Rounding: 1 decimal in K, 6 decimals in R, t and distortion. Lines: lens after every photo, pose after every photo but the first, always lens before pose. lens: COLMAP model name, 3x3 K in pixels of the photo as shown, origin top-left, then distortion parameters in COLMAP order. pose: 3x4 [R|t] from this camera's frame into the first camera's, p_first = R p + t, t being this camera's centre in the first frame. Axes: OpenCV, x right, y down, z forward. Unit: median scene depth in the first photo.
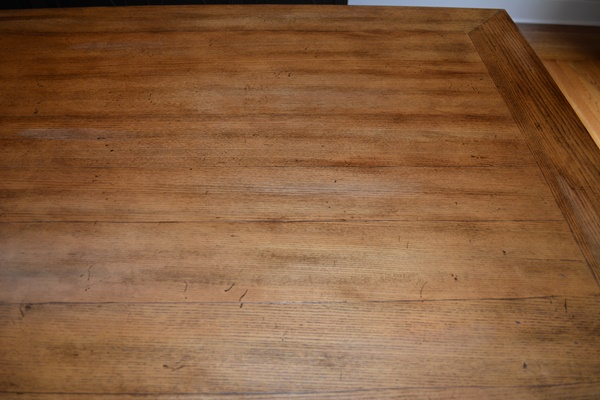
lens RADIAL K [[464.9, 0, 297.6], [0, 464.9, 201.0], [0, 0, 1]] dist [-0.082020, 0.008709]
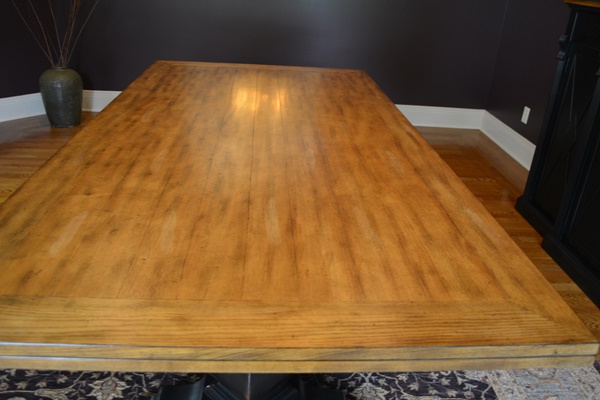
lens RADIAL K [[488.0, 0, 303.8], [0, 488.0, 199.3], [0, 0, 1]] dist [-0.075476, -0.005281]
pose [[0.050658, 0.424624, -0.903952, 1.414158], [-0.784885, 0.576614, 0.226874, -0.475134], [0.617567, 0.698005, 0.362491, 0.316495]]
